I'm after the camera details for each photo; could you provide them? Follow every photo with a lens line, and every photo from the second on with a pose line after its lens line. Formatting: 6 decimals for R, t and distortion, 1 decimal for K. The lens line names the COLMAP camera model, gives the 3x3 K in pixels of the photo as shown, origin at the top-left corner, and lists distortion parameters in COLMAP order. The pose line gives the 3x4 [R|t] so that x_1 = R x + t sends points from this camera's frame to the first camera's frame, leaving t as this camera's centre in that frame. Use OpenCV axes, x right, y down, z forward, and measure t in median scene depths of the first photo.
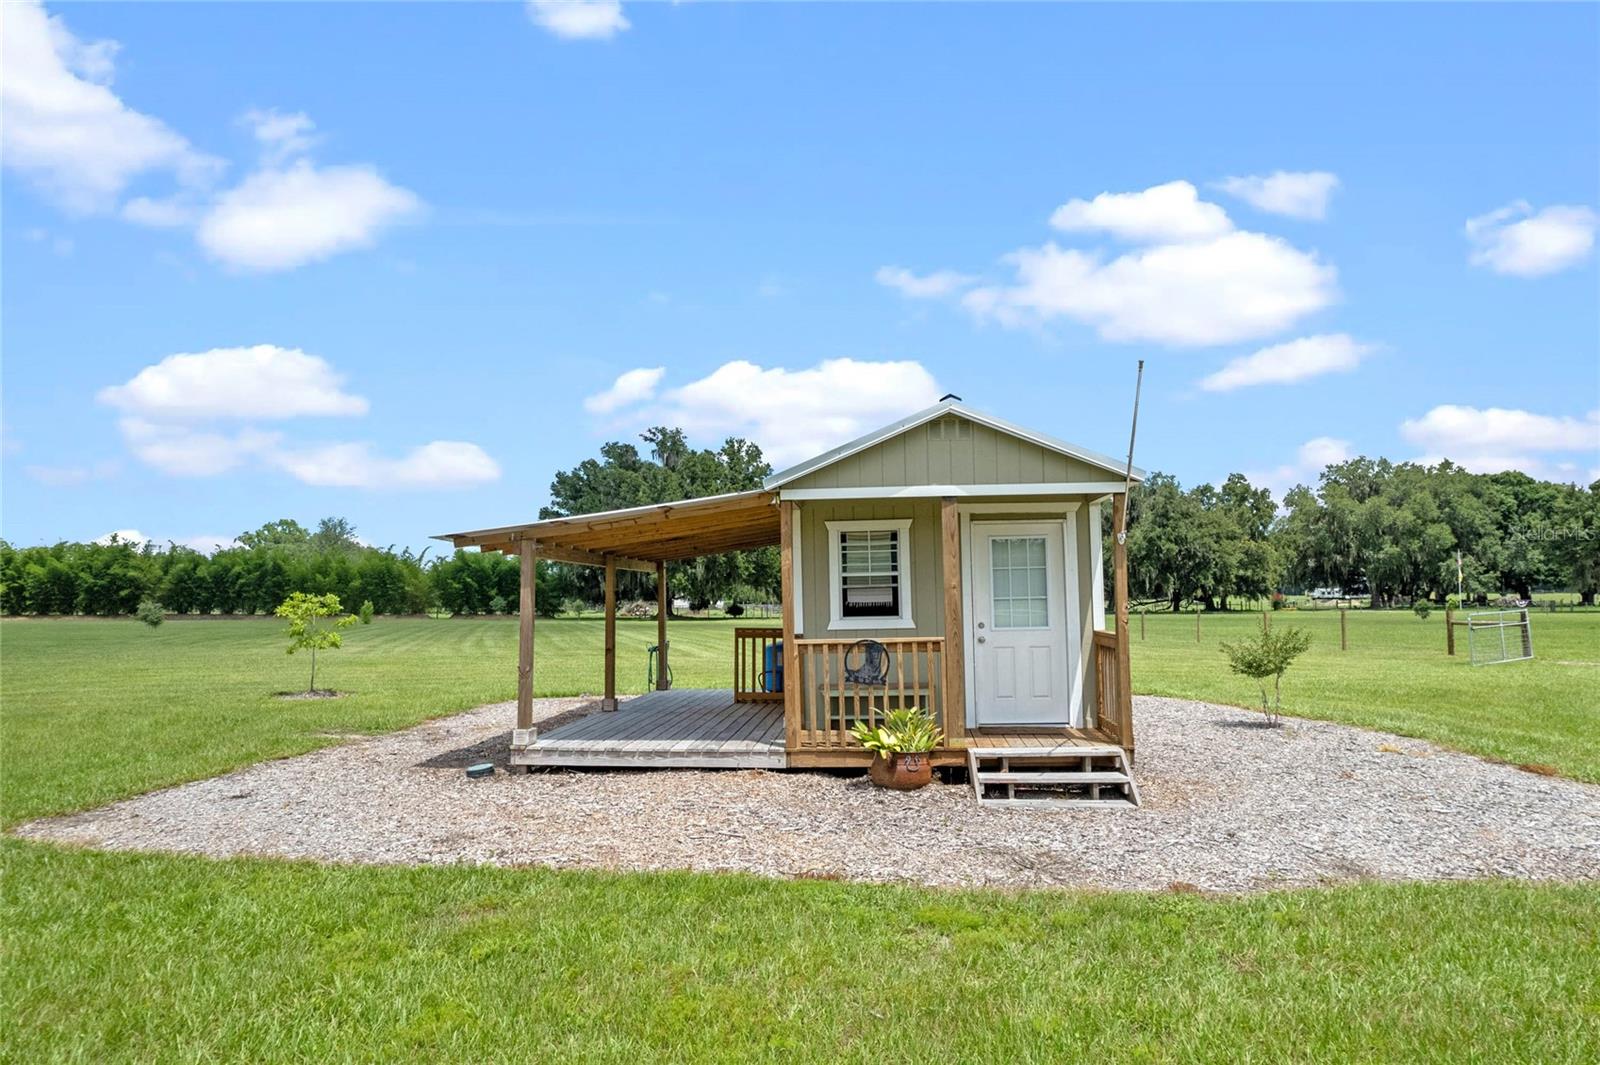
lens RADIAL K [[1020.4, 0, 800.0], [0, 1020.4, 532.5], [0, 0, 1]] dist [-0.079349, 0.073165]
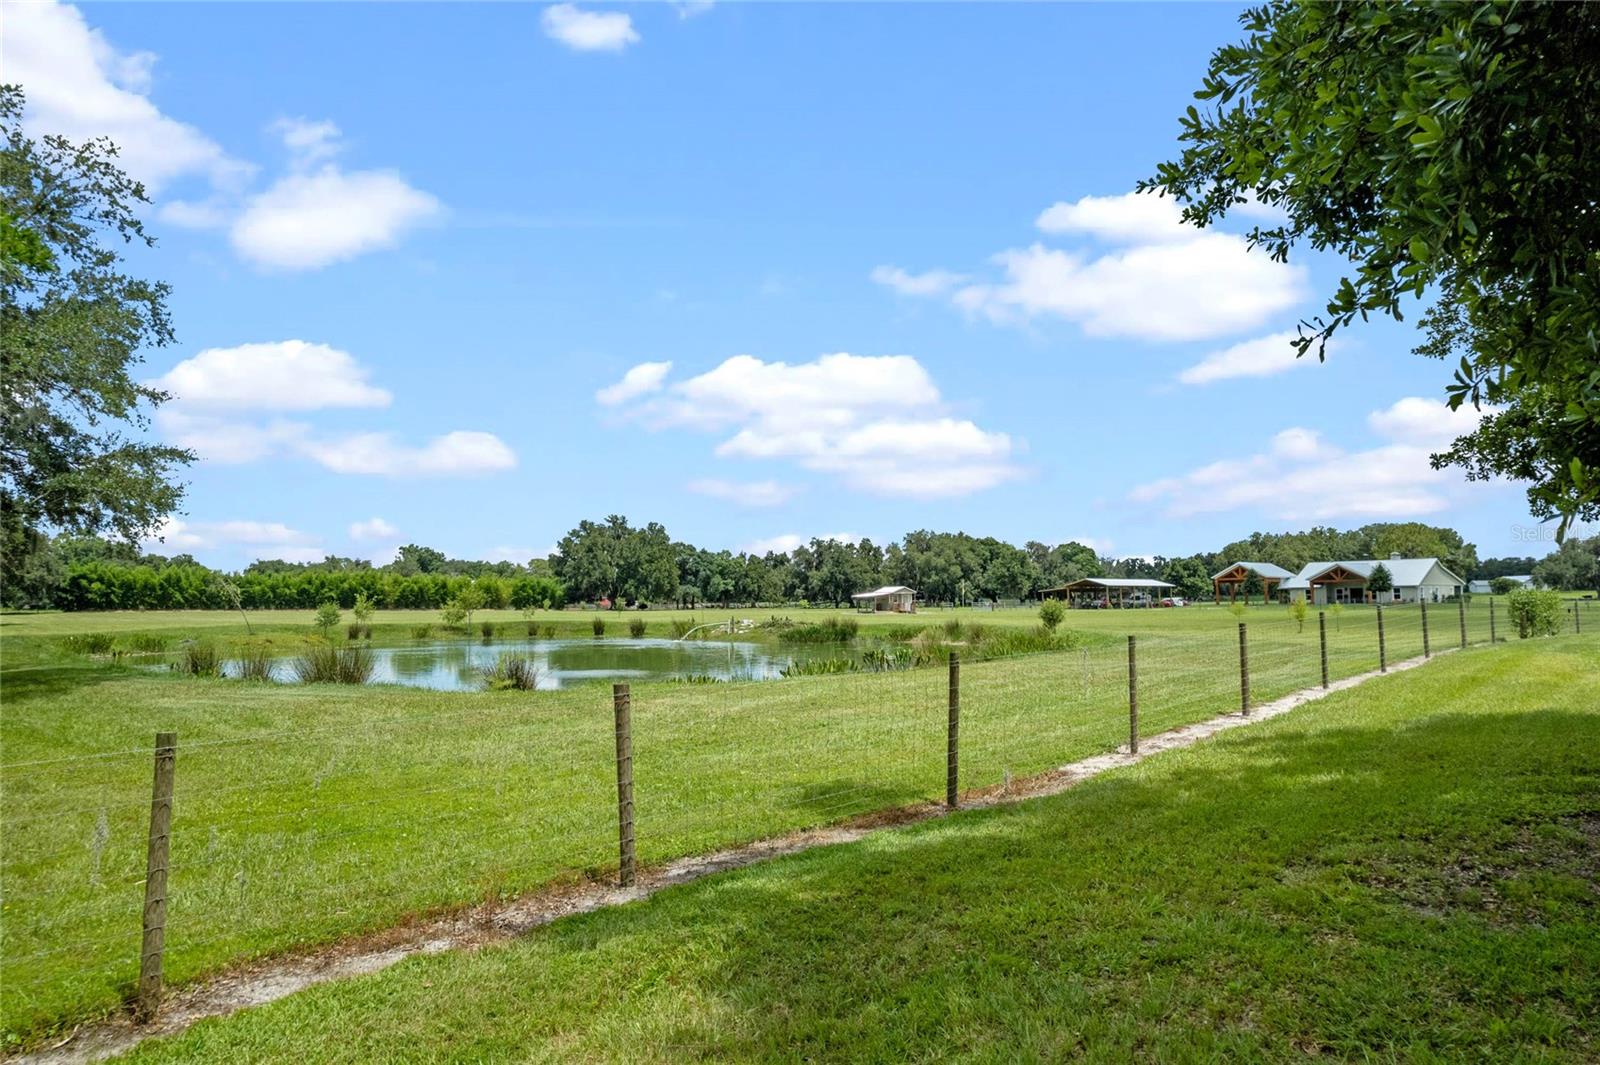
lens RADIAL K [[1020.4, 0, 800.0], [0, 1020.4, 532.5], [0, 0, 1]] dist [-0.079349, 0.073165]
pose [[0.921193, 0.027116, 0.388161, -0.461467], [-0.024983, 0.999632, -0.010542, -0.045614], [-0.388304, 0.000014, 0.921531, -0.789808]]
